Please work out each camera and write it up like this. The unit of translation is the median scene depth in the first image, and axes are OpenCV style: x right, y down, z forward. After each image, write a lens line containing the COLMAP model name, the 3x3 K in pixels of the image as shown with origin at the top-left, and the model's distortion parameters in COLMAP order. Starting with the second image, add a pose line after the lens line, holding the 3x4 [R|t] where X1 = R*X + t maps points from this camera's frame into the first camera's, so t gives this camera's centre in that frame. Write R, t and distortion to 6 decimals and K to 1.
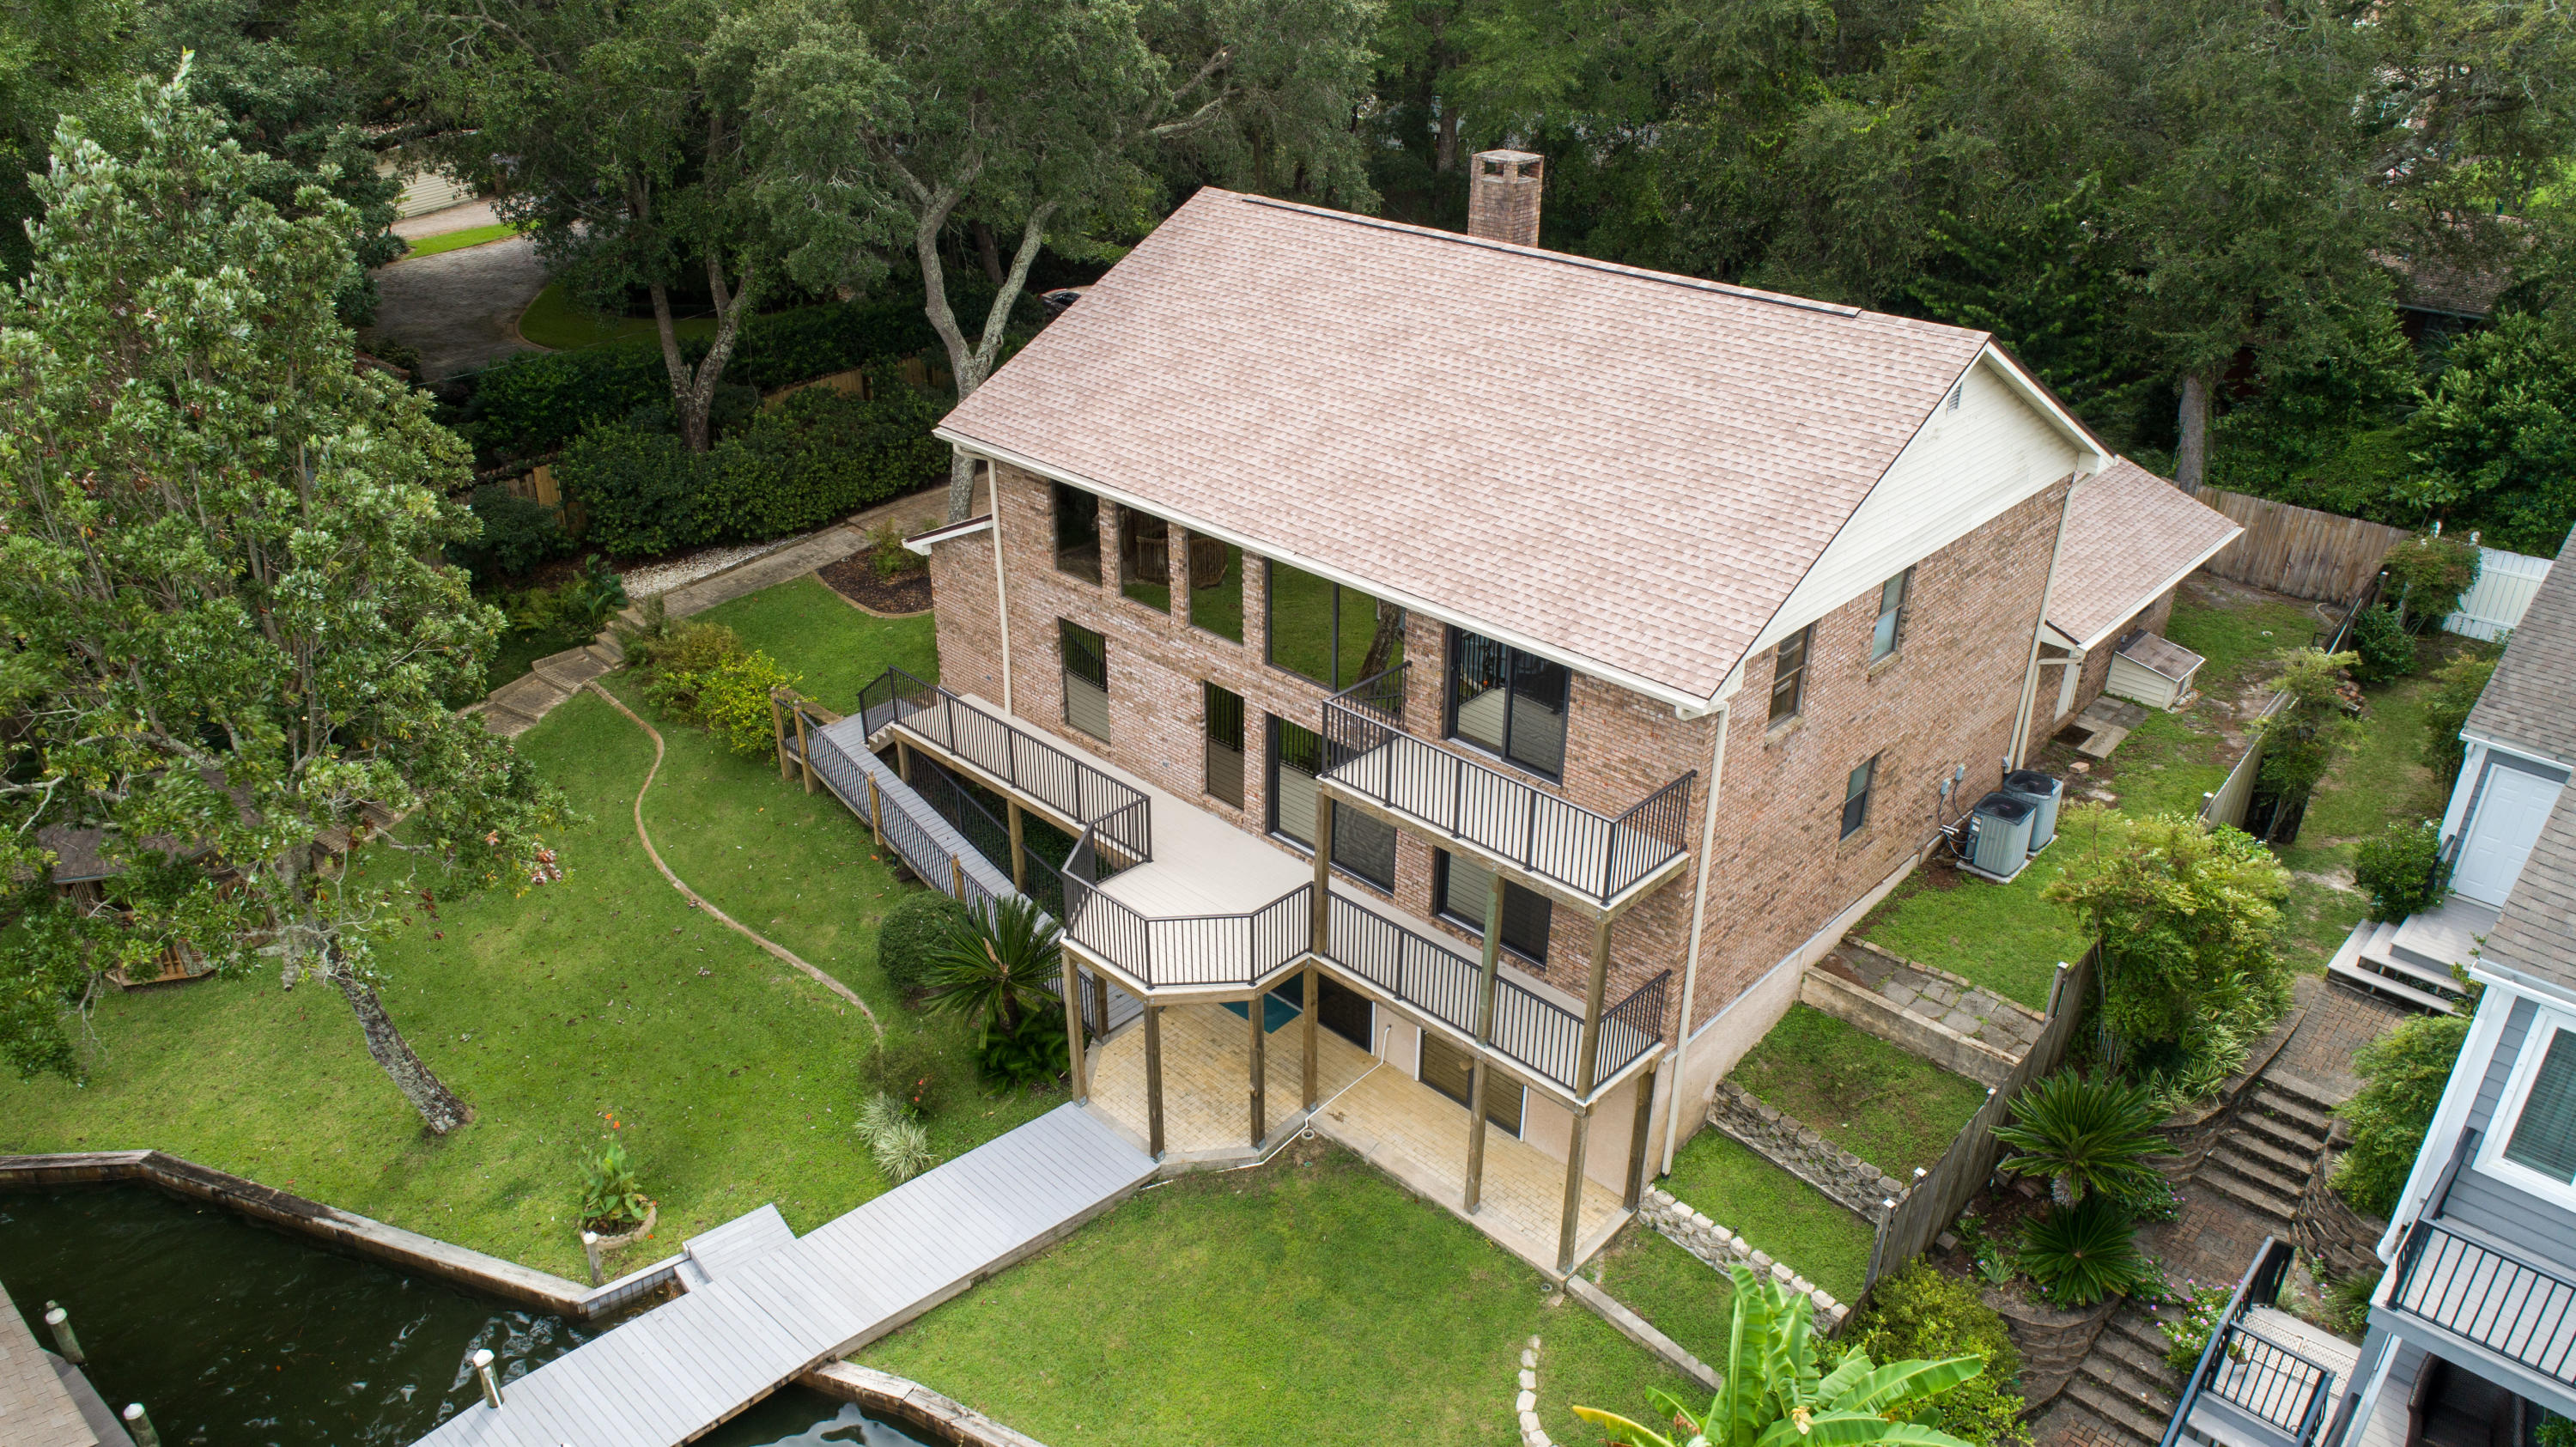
lens RADIAL K [[1729.2, 0, 1288.3], [0, 1729.2, 724.9], [0, 0, 1]] dist [-0.018193, 0.008478]
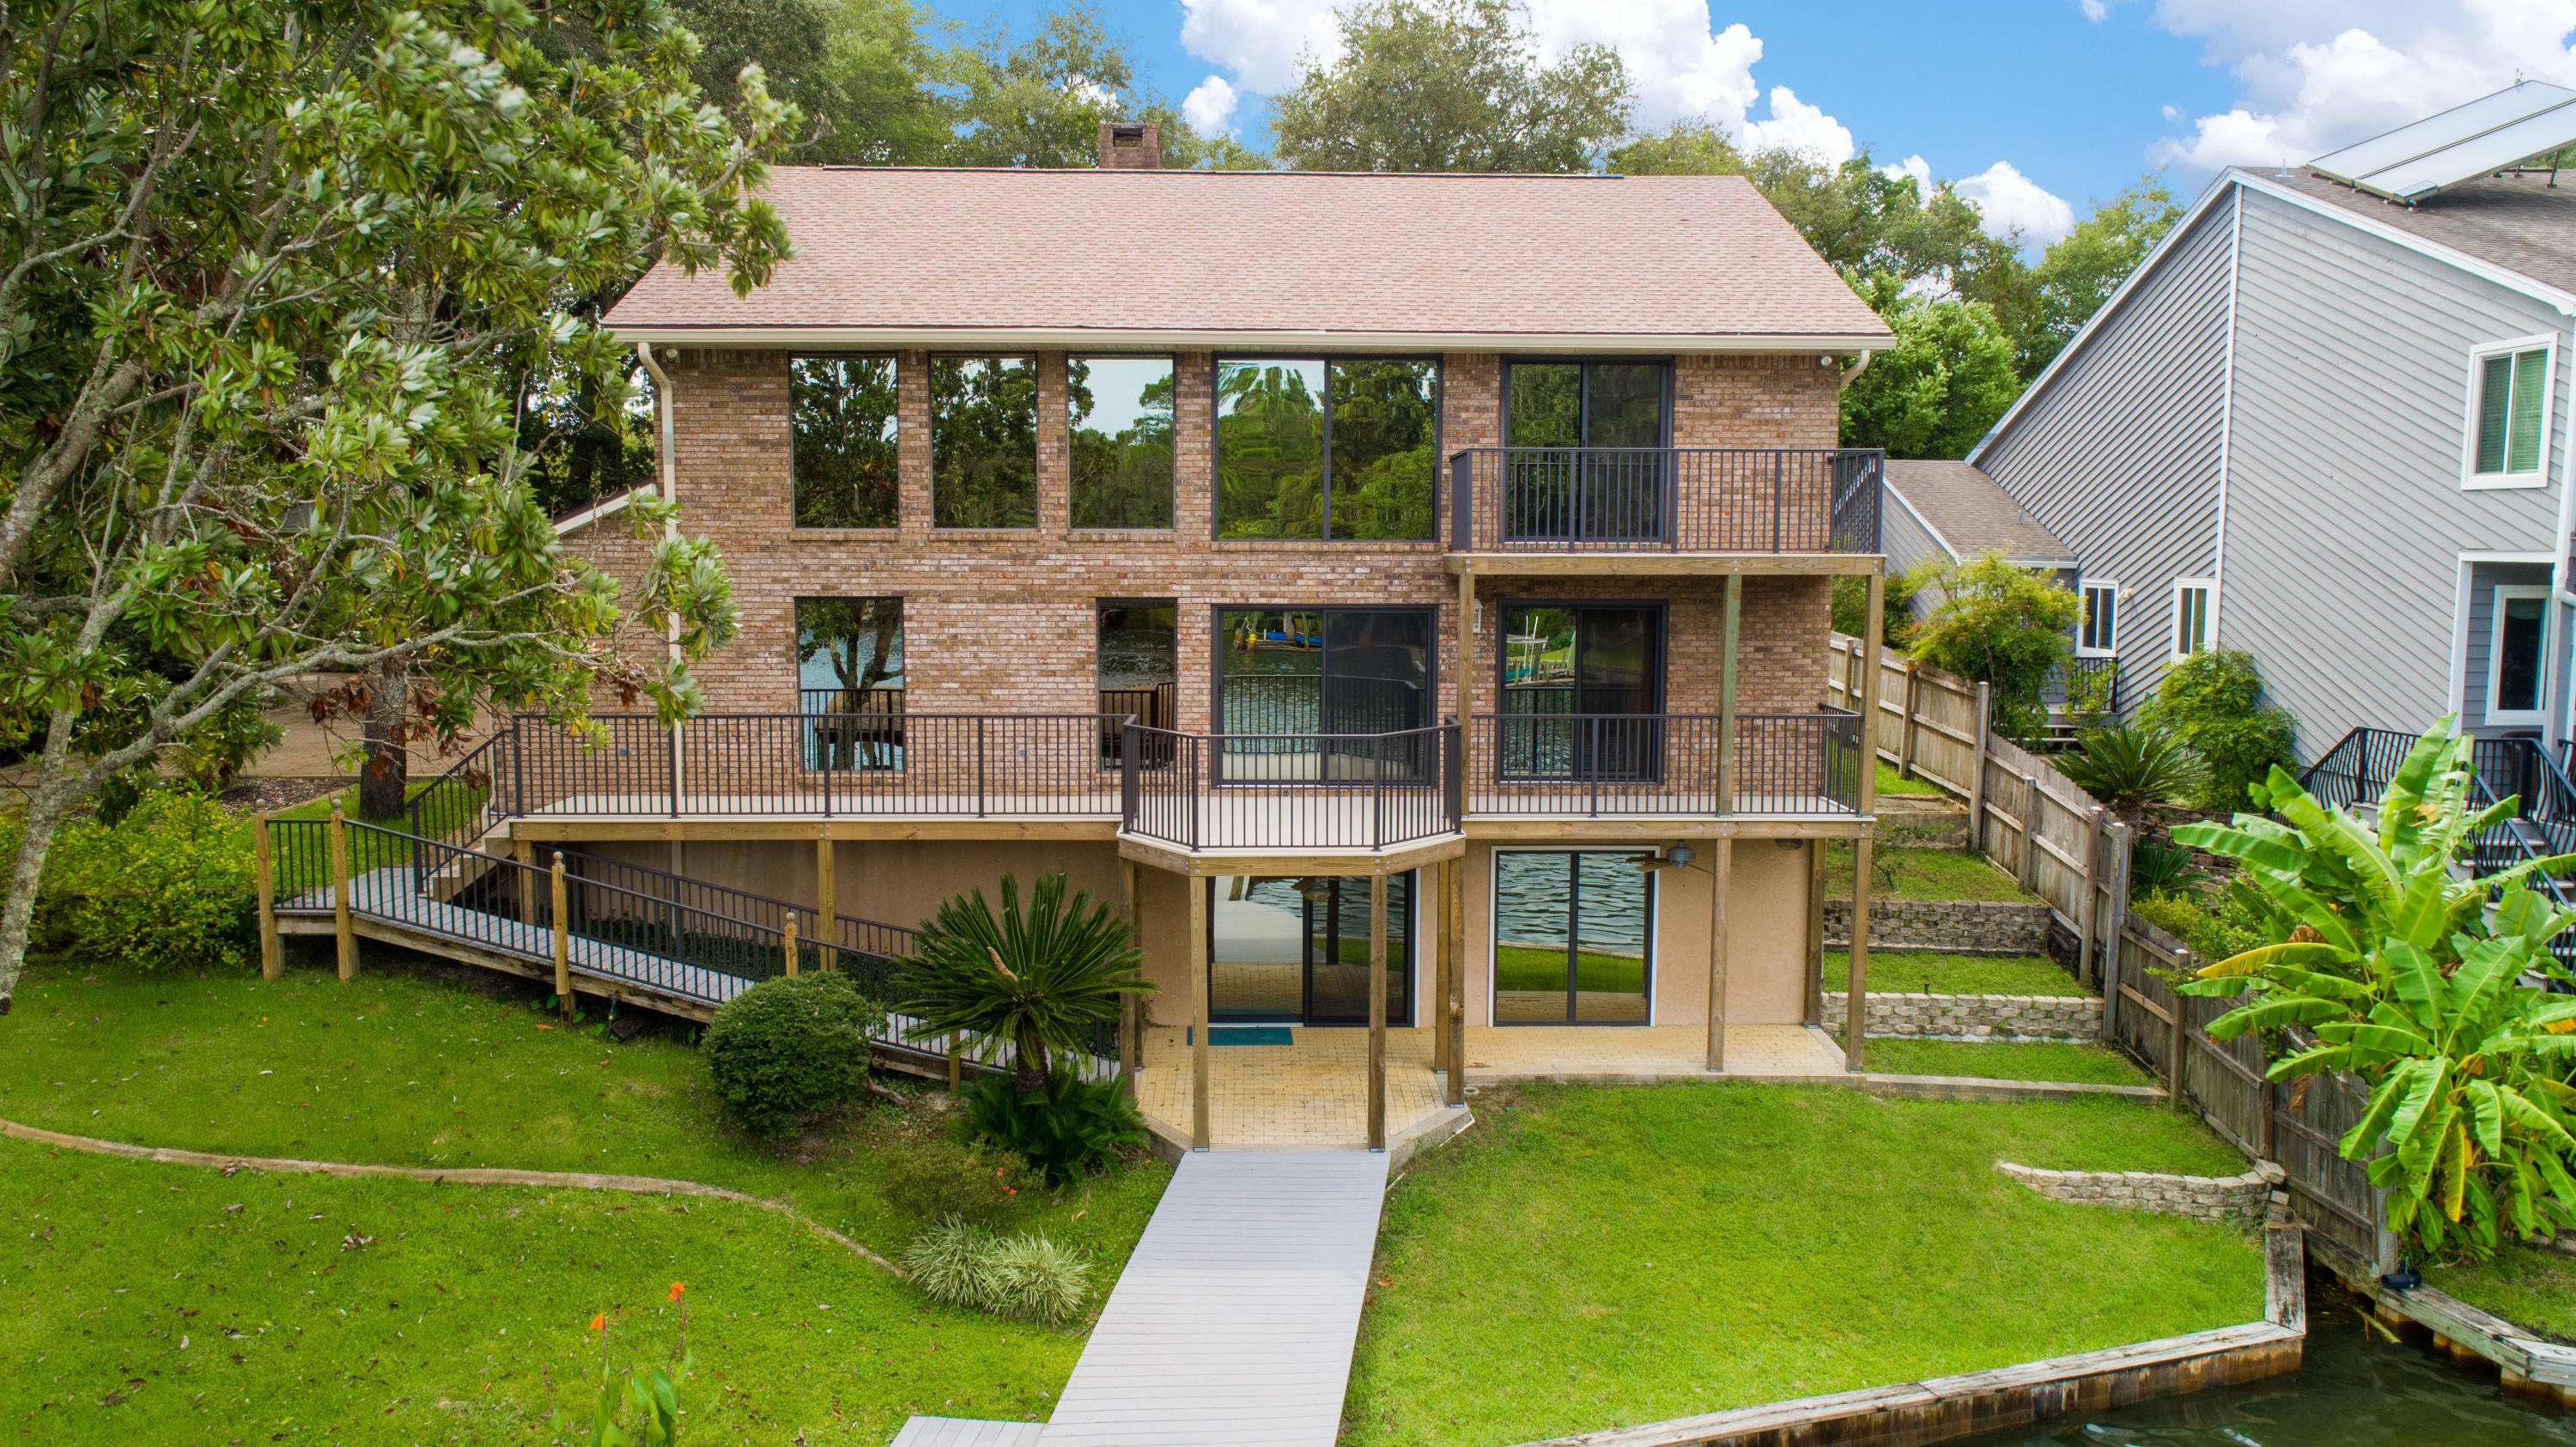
lens RADIAL K [[1729.2, 0, 1287.3], [0, 1729.2, 728.3], [0, 0, 1]] dist [-0.018193, 0.008478]
pose [[0.700776, -0.072937, 0.709643, -0.566109], [0.325293, 0.917993, -0.226878, 0.238528], [-0.634899, 0.389833, 0.667033, 0.494375]]
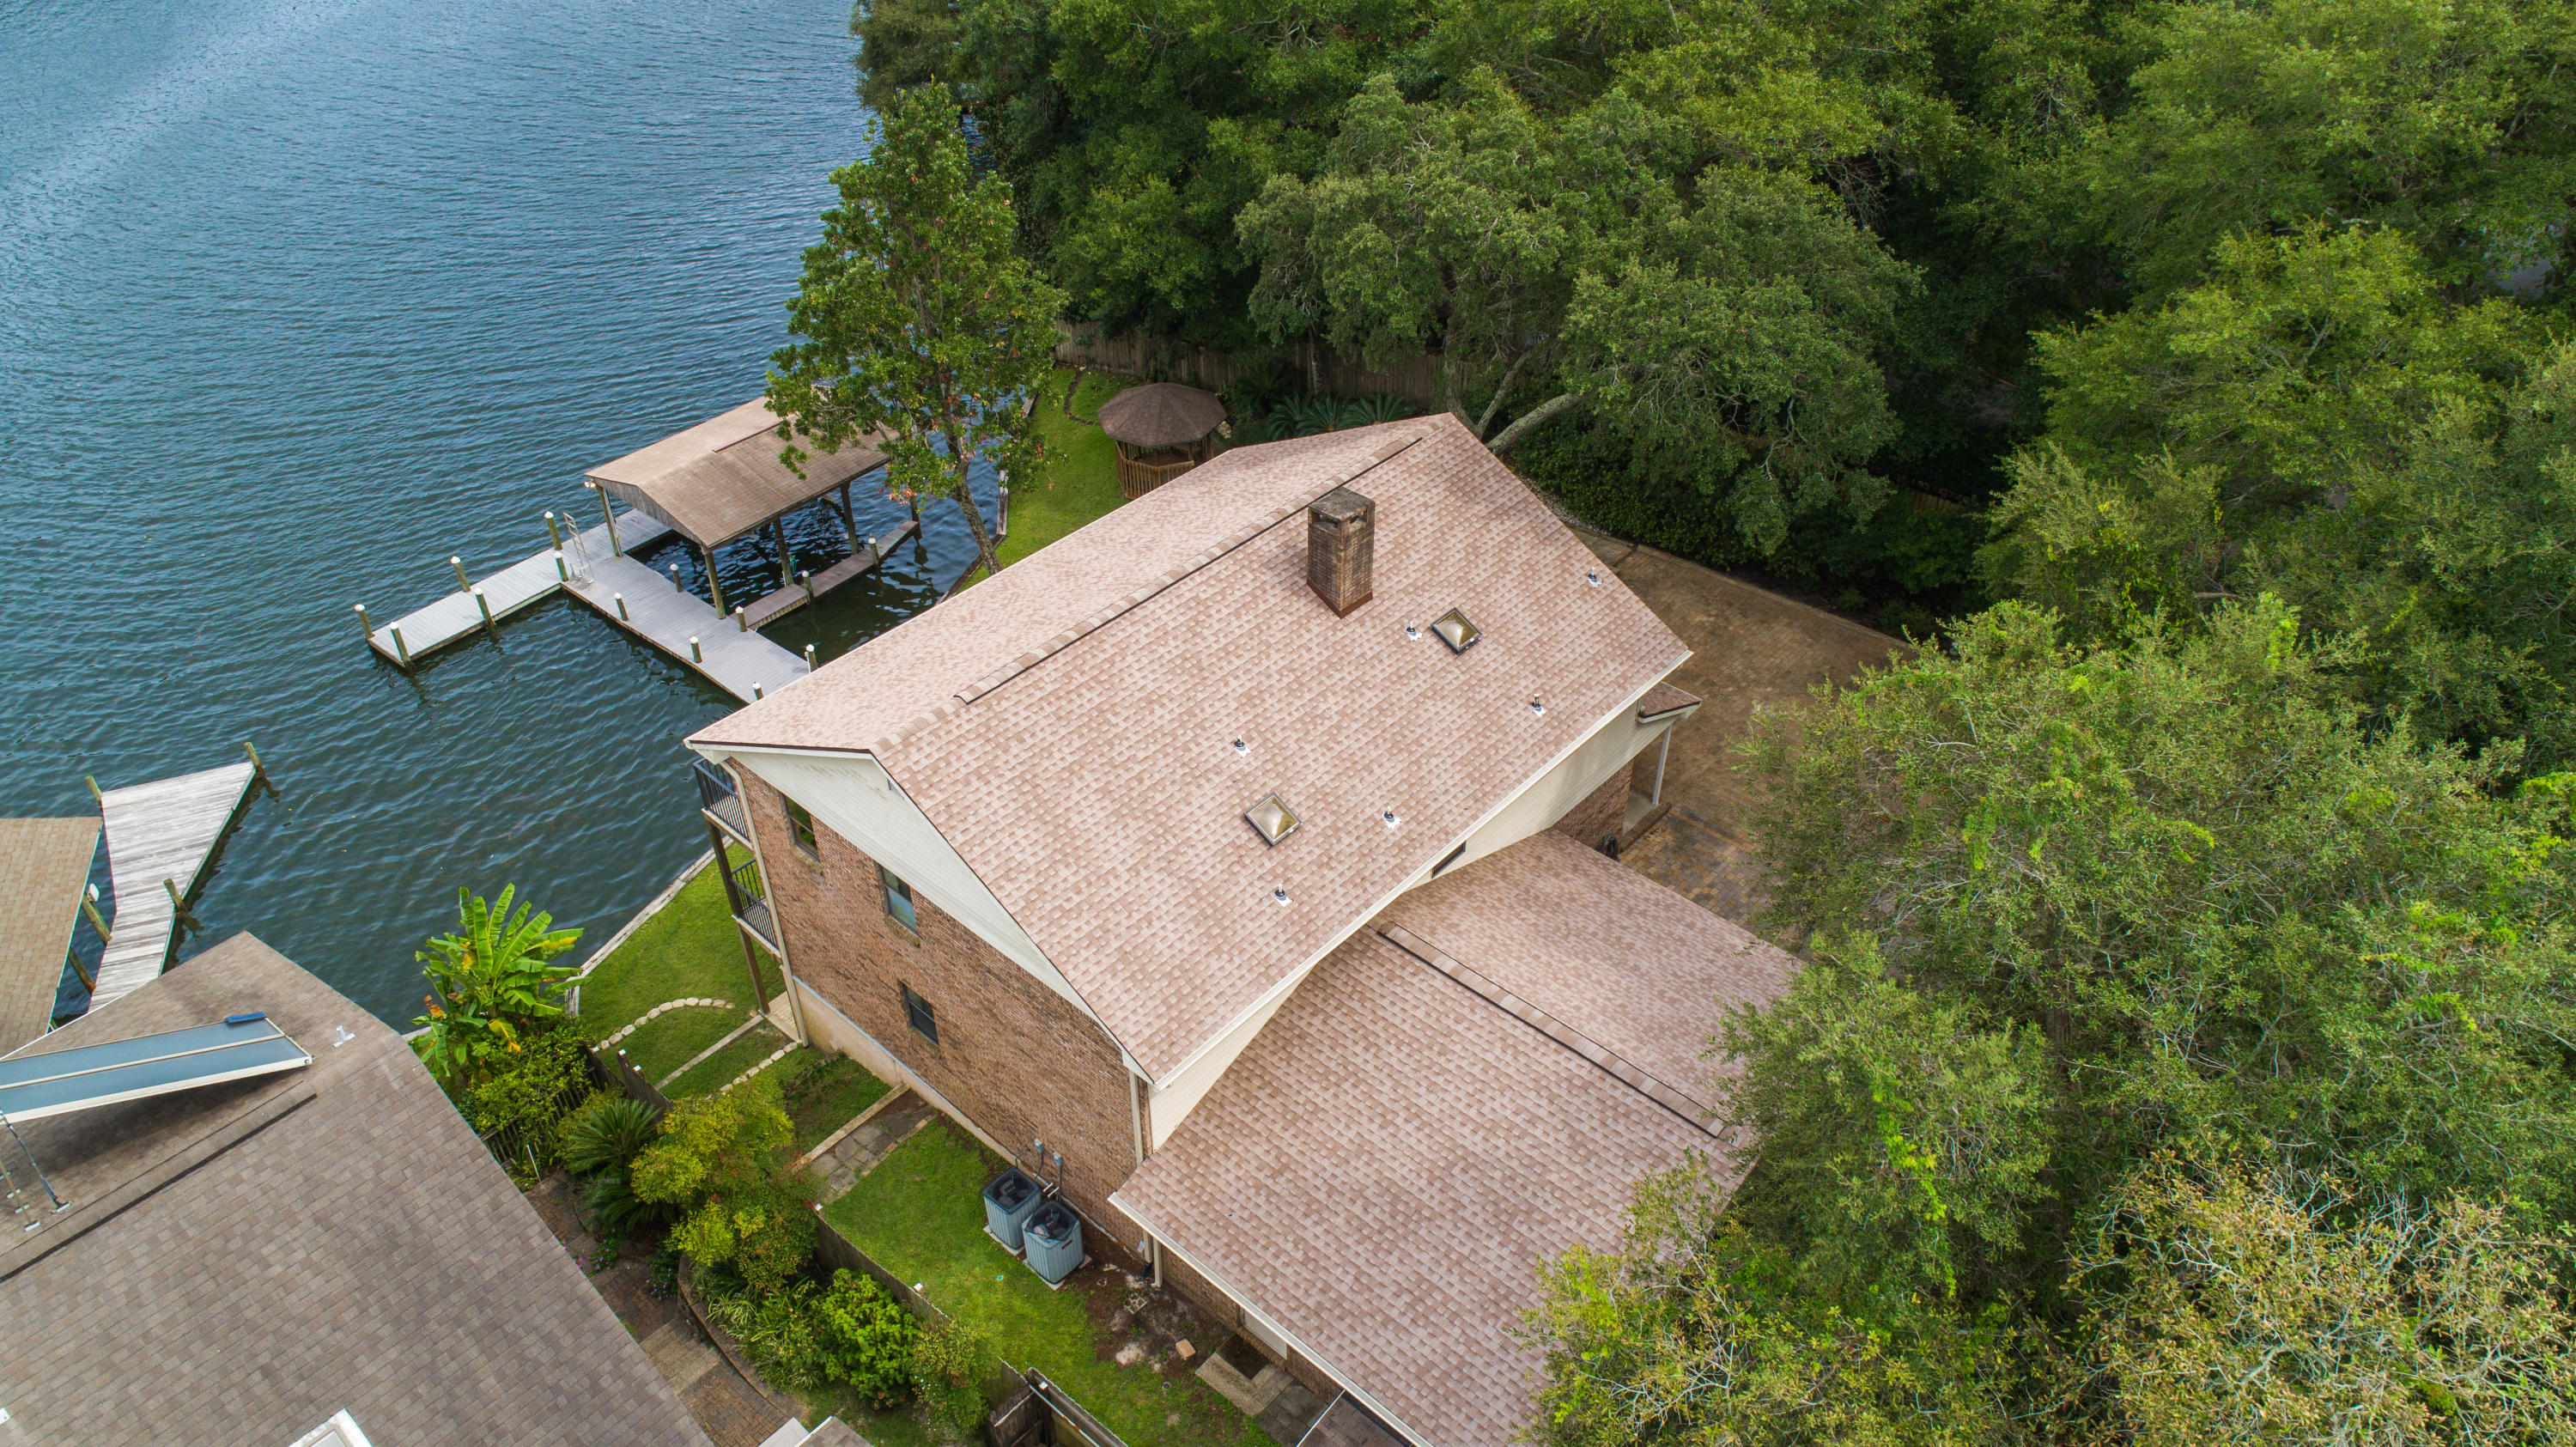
lens RADIAL K [[1729.2, 0, 1287.9], [0, 1729.2, 723.0], [0, 0, 1]] dist [-0.018193, 0.008478]
pose [[0.031635, 0.612091, -0.790154, 1.179514], [-0.445909, 0.716159, 0.536918, -0.885421], [0.894519, 0.335352, 0.295593, 0.785867]]
